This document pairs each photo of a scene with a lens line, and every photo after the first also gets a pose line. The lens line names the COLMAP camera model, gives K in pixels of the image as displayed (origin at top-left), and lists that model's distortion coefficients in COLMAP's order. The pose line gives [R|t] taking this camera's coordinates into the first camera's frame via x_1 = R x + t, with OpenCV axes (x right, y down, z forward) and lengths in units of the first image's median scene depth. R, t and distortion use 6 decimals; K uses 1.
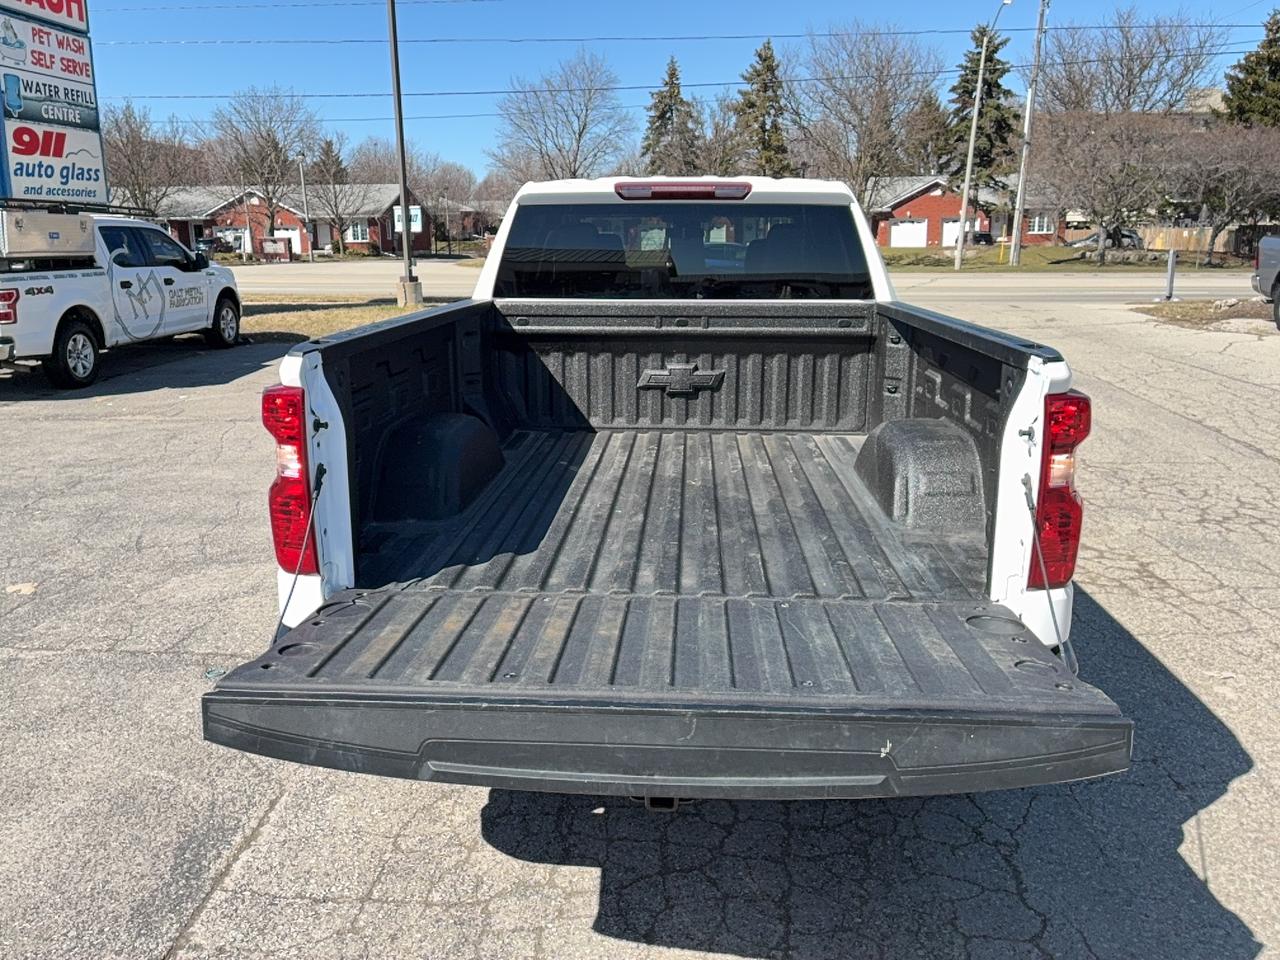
lens RADIAL K [[965.8, 0, 638.9], [0, 965.8, 437.7], [0, 0, 1]] dist [0.091521, -0.116808]
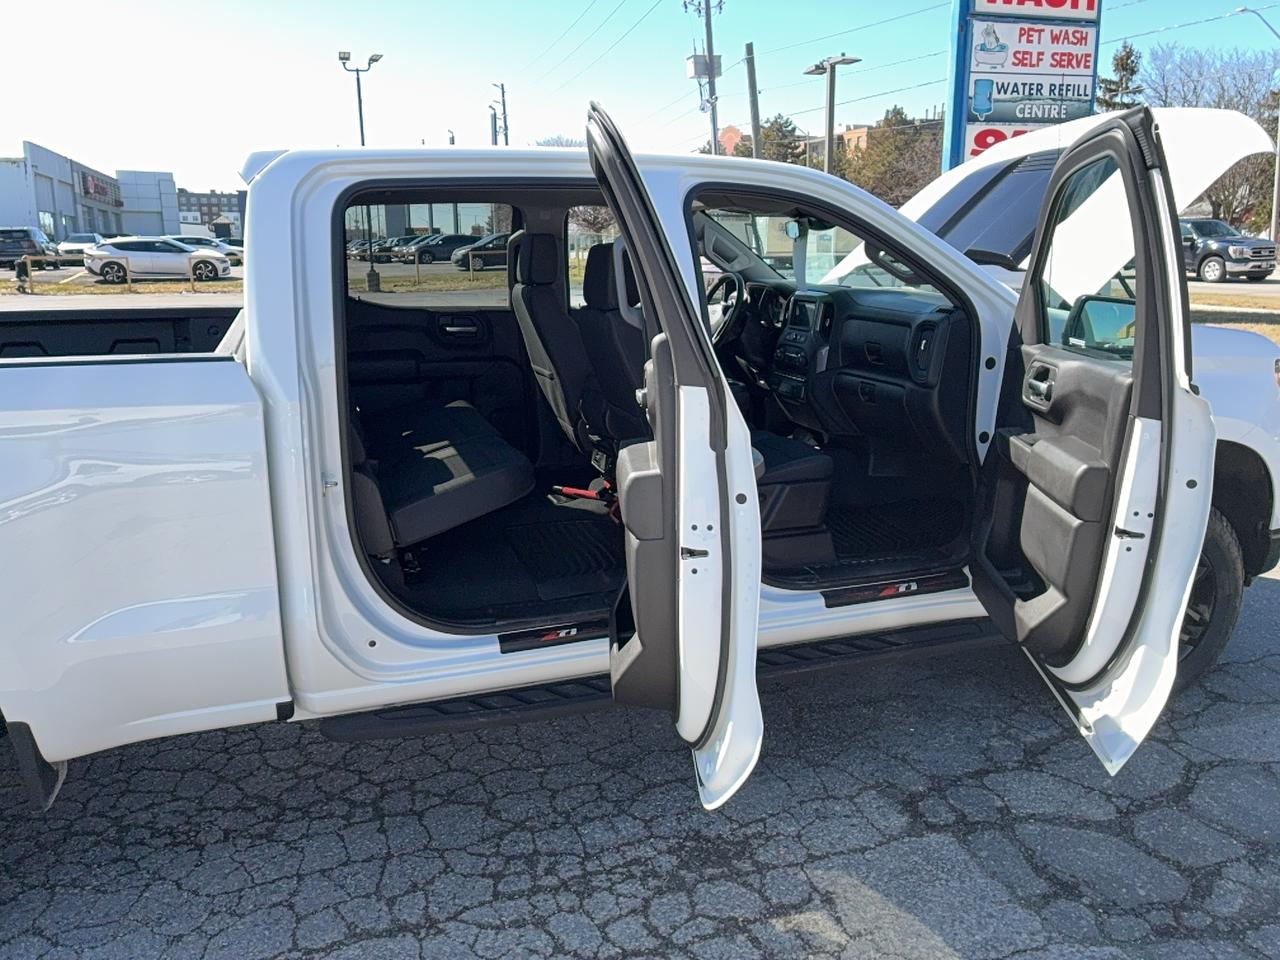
lens RADIAL K [[942.3, 0, 645.6], [0, 942.3, 472.5], [0, 0, 1]] dist [0.056320, -0.054221]
pose [[0.400067, 0.222773, -0.888999, 0.216999], [-0.180671, 0.970144, 0.161801, -0.053657], [0.898501, 0.095885, 0.428371, 0.250845]]
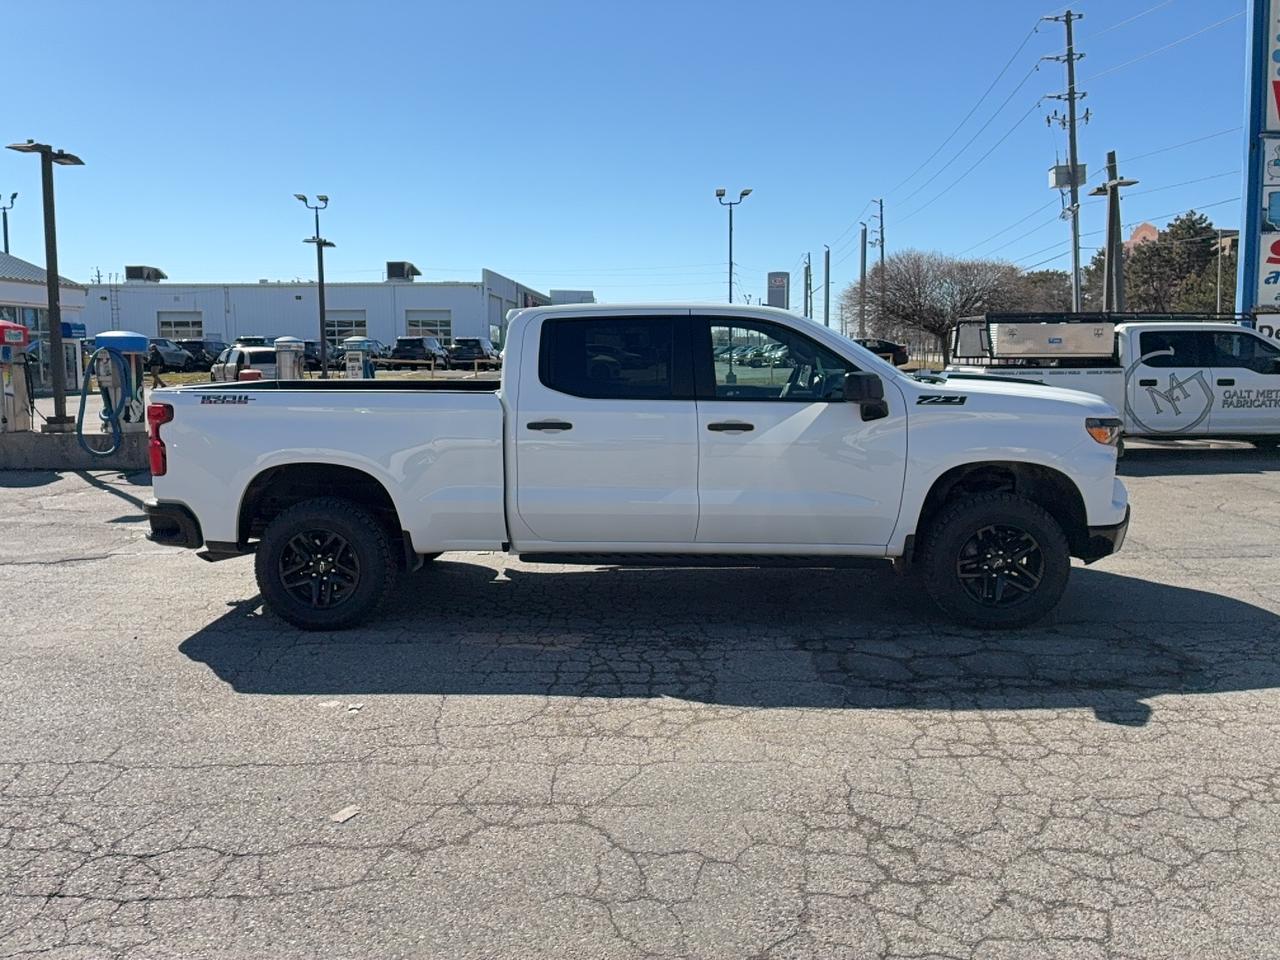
lens RADIAL K [[942.3, 0, 645.6], [0, 942.3, 472.5], [0, 0, 1]] dist [0.056320, -0.054221]
pose [[0.023044, 0.137286, -0.990263, 0.413464], [-0.195766, 0.971970, 0.130195, -0.063158], [0.980380, 0.190859, 0.049274, 0.297827]]
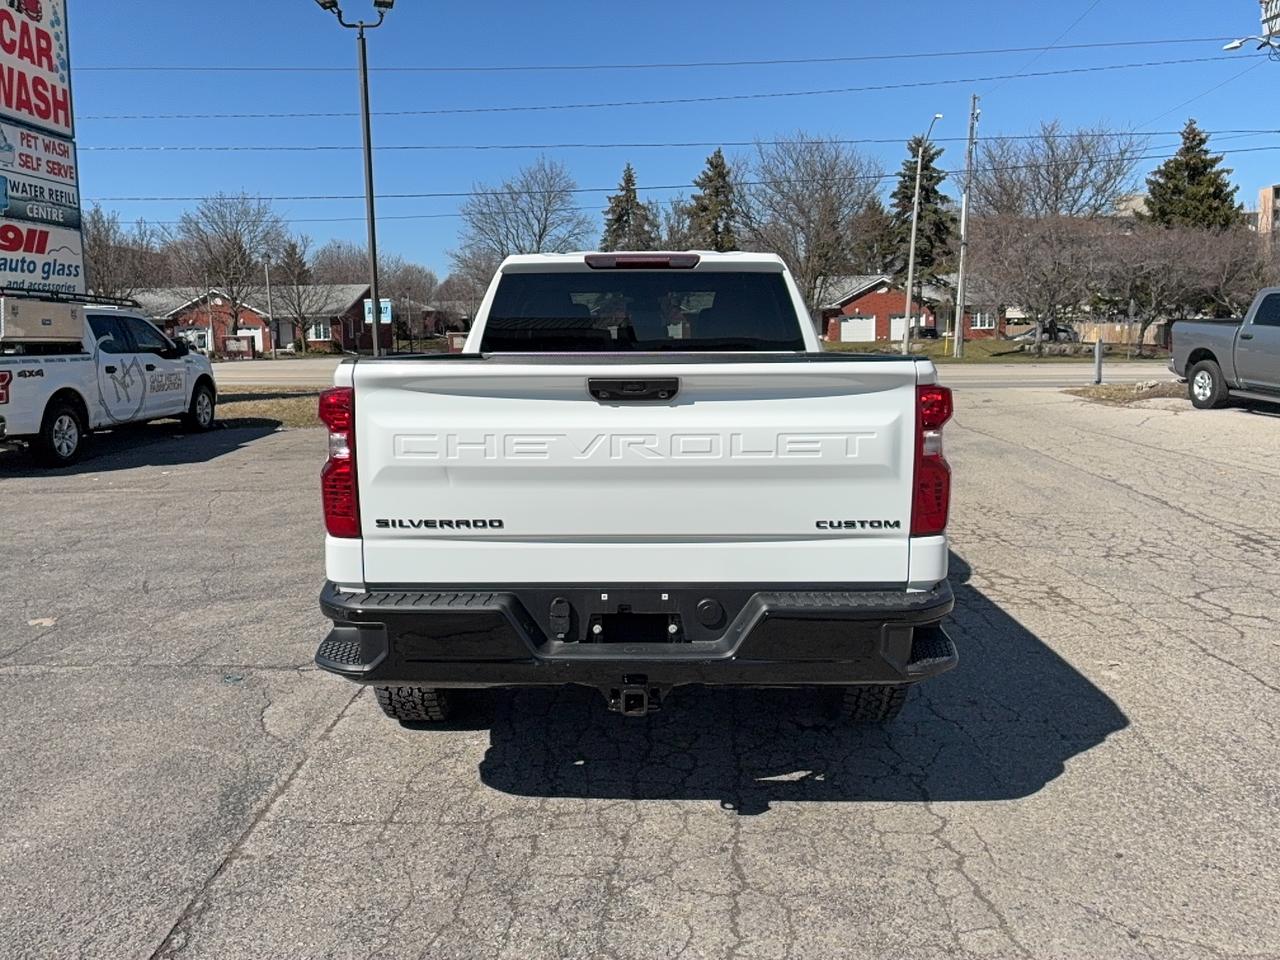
lens RADIAL K [[966.7, 0, 637.0], [0, 966.7, 437.6], [0, 0, 1]] dist [0.061763, -0.065781]
pose [[0.999175, -0.009731, 0.039422, -0.002603], [0.013559, 0.995090, -0.098037, 0.019466], [-0.038275, 0.098490, 0.994402, -0.038572]]
